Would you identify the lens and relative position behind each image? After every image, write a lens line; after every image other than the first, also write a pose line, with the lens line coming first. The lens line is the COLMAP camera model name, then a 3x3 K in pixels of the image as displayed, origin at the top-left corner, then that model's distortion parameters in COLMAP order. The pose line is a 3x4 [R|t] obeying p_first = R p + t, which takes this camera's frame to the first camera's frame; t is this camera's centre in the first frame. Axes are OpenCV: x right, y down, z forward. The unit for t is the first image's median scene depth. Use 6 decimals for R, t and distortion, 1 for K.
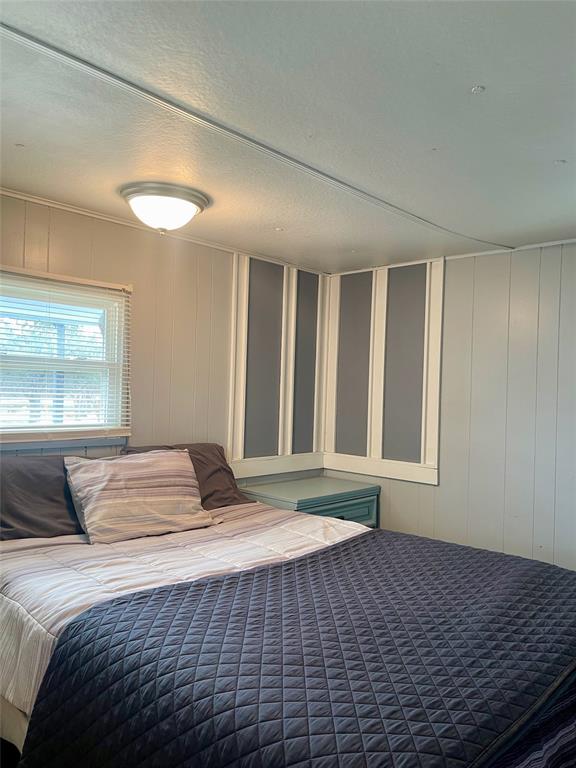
lens RADIAL K [[582.2, 0, 287.0], [0, 582.2, 381.2], [0, 0, 1]] dist [0.063967, -0.082929]
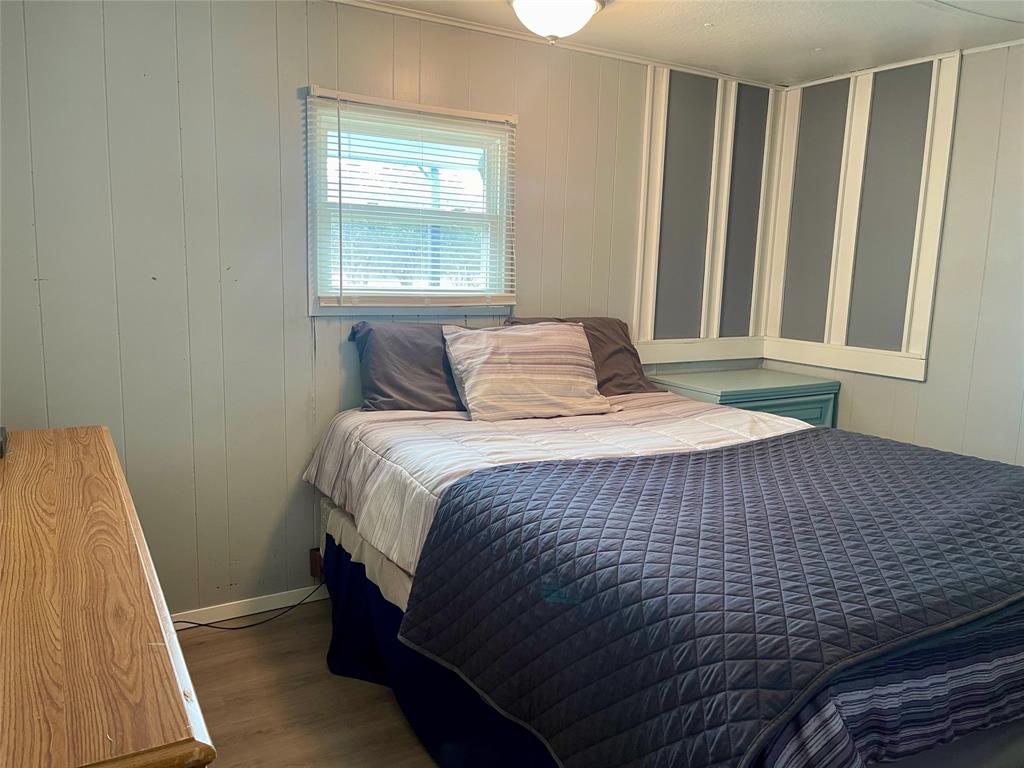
lens RADIAL K [[776.3, 0, 512.0], [0, 776.3, 384.0], [0, 0, 1]] dist [0.063967, -0.082929]
pose [[0.963318, 0.040170, -0.265340, 0.032262], [0.002802, 0.987175, 0.159620, 0.032781], [0.268349, -0.154508, 0.950850, -0.090190]]
